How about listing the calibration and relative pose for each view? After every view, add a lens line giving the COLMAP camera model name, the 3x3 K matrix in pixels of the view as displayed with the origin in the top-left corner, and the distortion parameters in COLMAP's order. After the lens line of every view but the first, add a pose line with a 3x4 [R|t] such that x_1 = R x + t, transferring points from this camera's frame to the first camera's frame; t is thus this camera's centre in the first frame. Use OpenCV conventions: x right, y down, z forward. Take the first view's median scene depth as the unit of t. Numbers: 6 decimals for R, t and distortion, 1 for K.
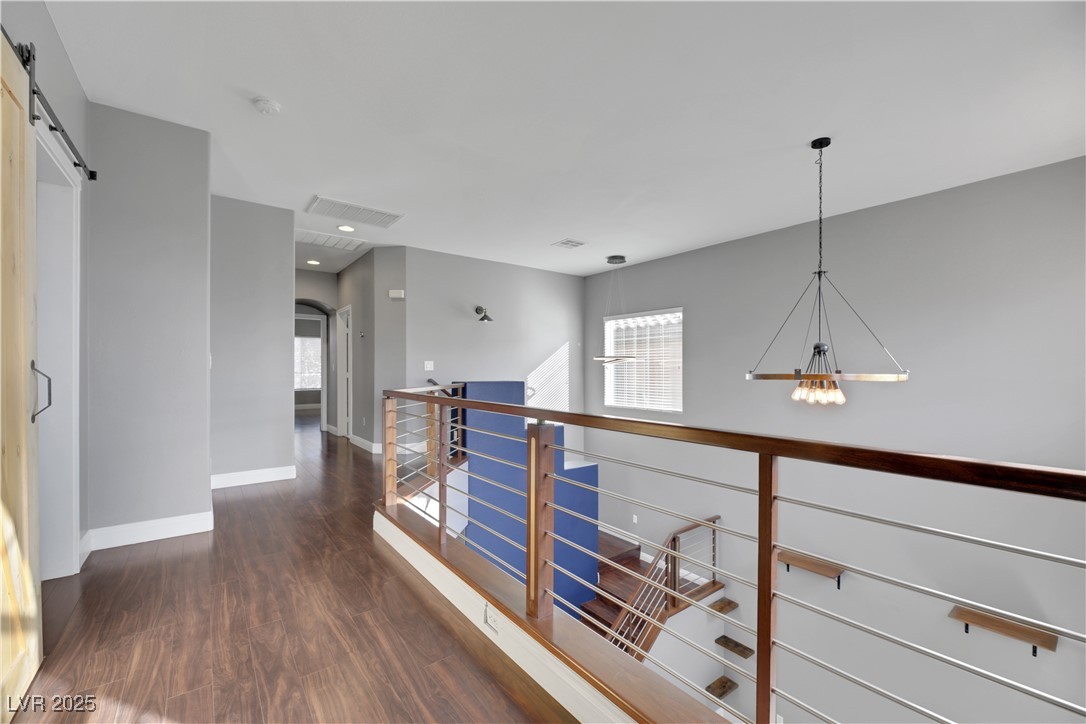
lens RADIAL K [[443.5, 0, 541.6], [0, 443.5, 358.5], [0, 0, 1]] dist [-0.002009, -0.000471]
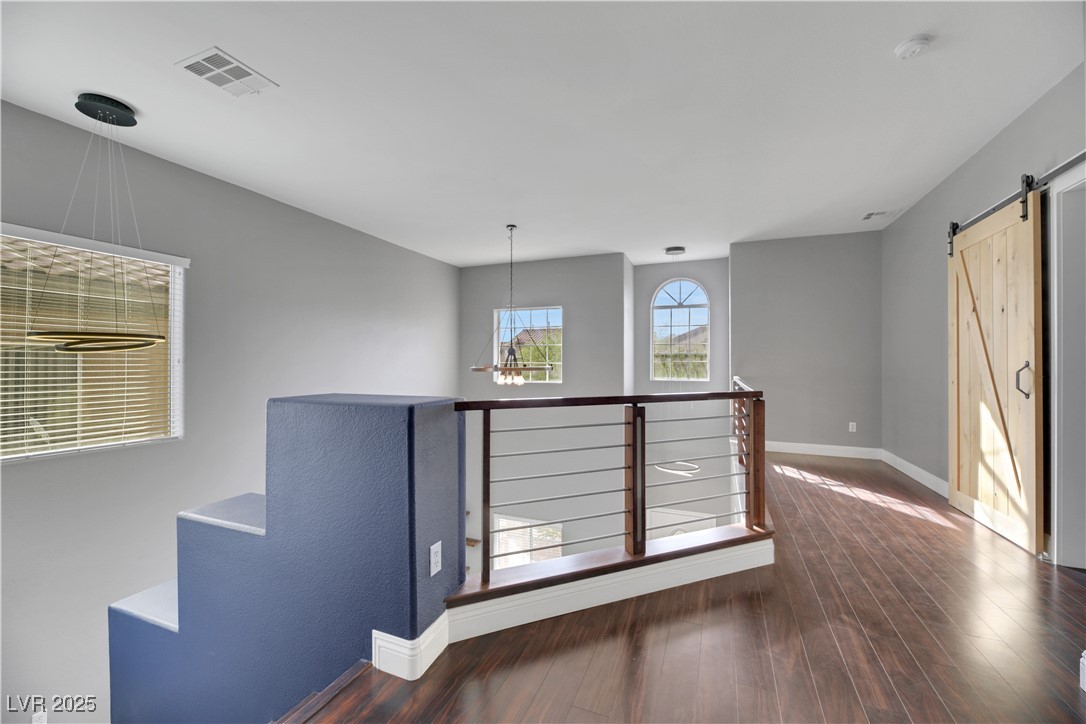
lens RADIAL K [[443.5, 0, 541.6], [0, 443.5, 358.5], [0, 0, 1]] dist [-0.002009, -0.000471]
pose [[-0.517085, 0.009098, 0.855886, -0.831746], [-0.015347, 0.999684, -0.019898, 0.035702], [-0.855797, -0.023425, -0.516782, 1.743370]]
